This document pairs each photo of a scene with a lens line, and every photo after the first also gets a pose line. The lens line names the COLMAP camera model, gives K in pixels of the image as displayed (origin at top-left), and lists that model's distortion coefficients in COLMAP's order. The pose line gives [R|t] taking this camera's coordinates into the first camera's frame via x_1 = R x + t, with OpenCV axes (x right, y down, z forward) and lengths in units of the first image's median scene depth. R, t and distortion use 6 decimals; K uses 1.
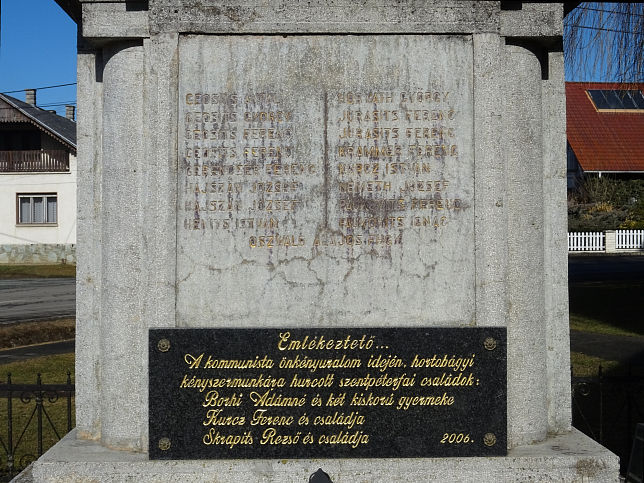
lens RADIAL K [[943.5, 0, 322.0], [0, 943.5, 241.5], [0, 0, 1]] dist [0.003056, -0.009601]
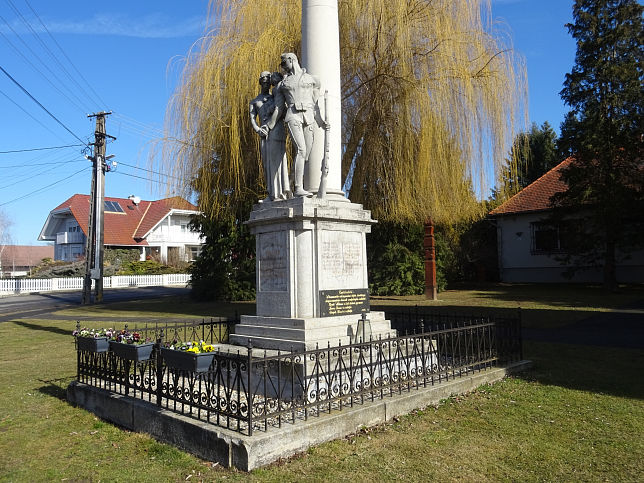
lens RADIAL K [[525.0, 0, 322.0], [0, 525.0, 241.5], [0, 0, 1]] dist [0.000668, 0.000012]
pose [[0.727869, 0.037651, 0.684681, -1.996055], [0.016290, 0.997260, -0.072158, 0.036928], [-0.685522, 0.063676, 0.725262, -0.955585]]
